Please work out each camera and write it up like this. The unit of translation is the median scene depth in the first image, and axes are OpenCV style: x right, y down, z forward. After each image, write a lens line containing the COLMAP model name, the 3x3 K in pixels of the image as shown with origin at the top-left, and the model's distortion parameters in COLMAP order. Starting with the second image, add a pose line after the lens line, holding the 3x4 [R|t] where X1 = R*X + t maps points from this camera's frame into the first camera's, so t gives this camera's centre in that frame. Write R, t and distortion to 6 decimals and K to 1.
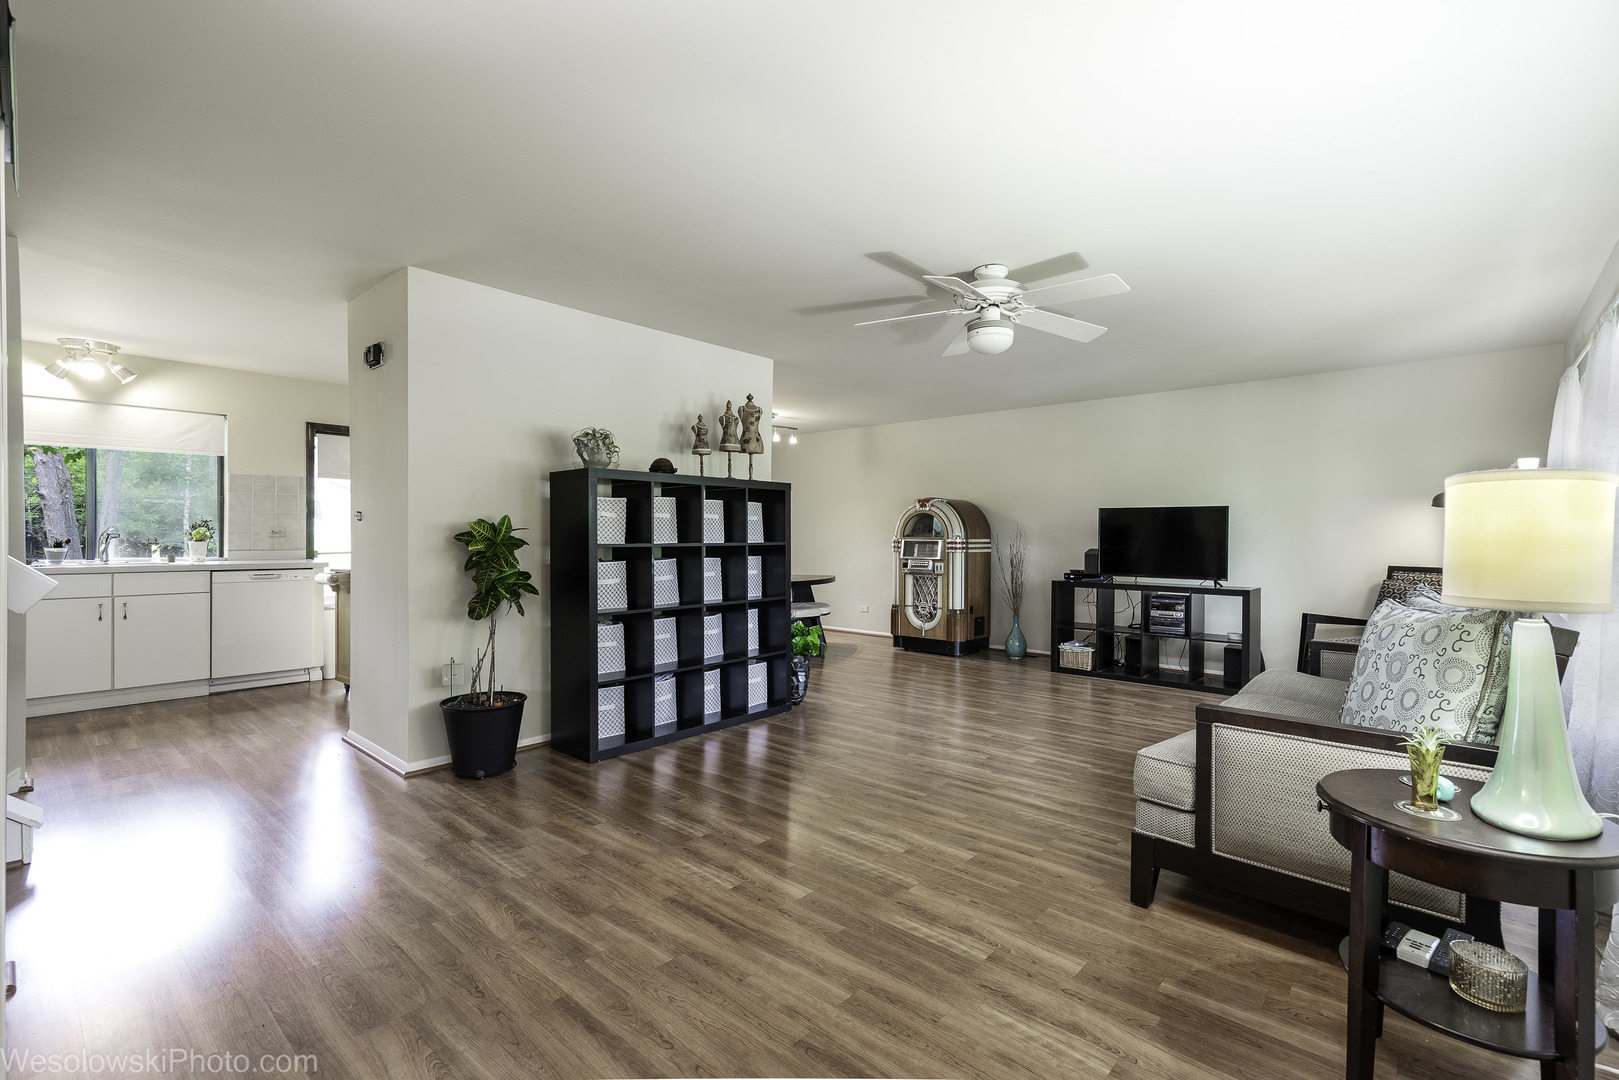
lens RADIAL K [[730.0, 0, 808.6], [0, 730.0, 537.2], [0, 0, 1]] dist [0.001696, 0.005146]
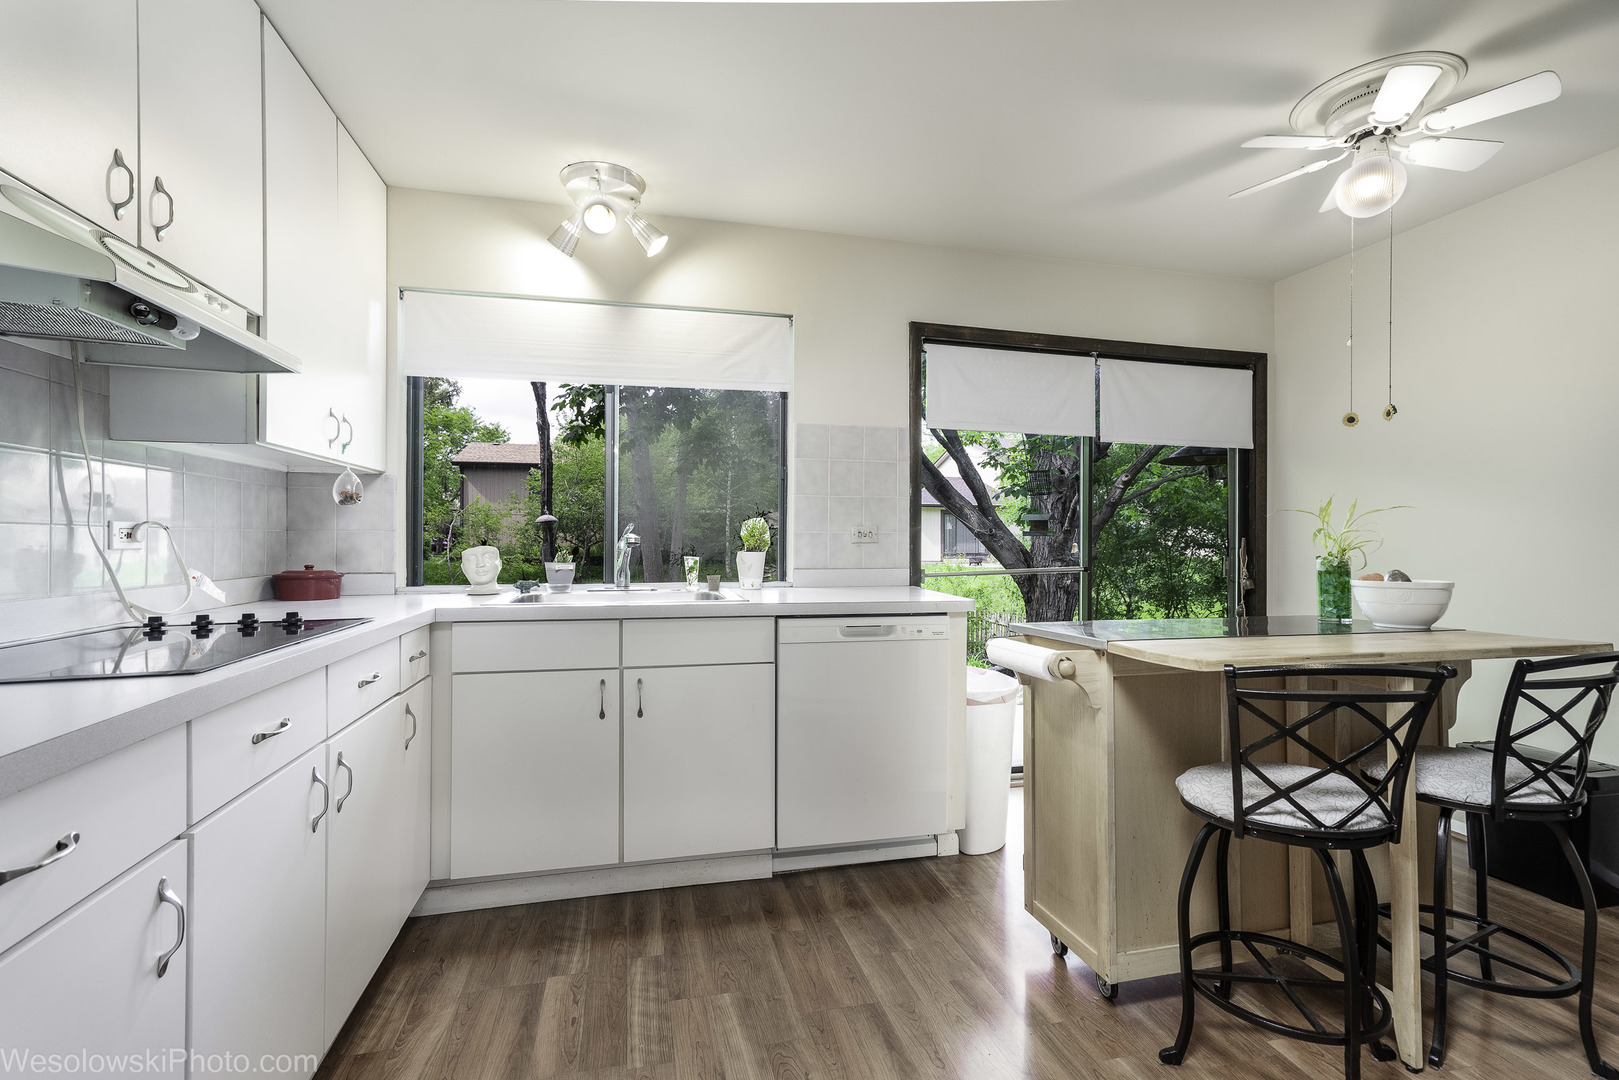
lens RADIAL K [[730.0, 0, 812.8], [0, 730.0, 532.5], [0, 0, 1]] dist [0.001696, 0.005146]
pose [[0.836583, -0.000713, -0.547840, -0.579656], [-0.004794, 0.999951, -0.008622, -0.004035], [0.547820, 0.009839, 0.836539, 0.665983]]
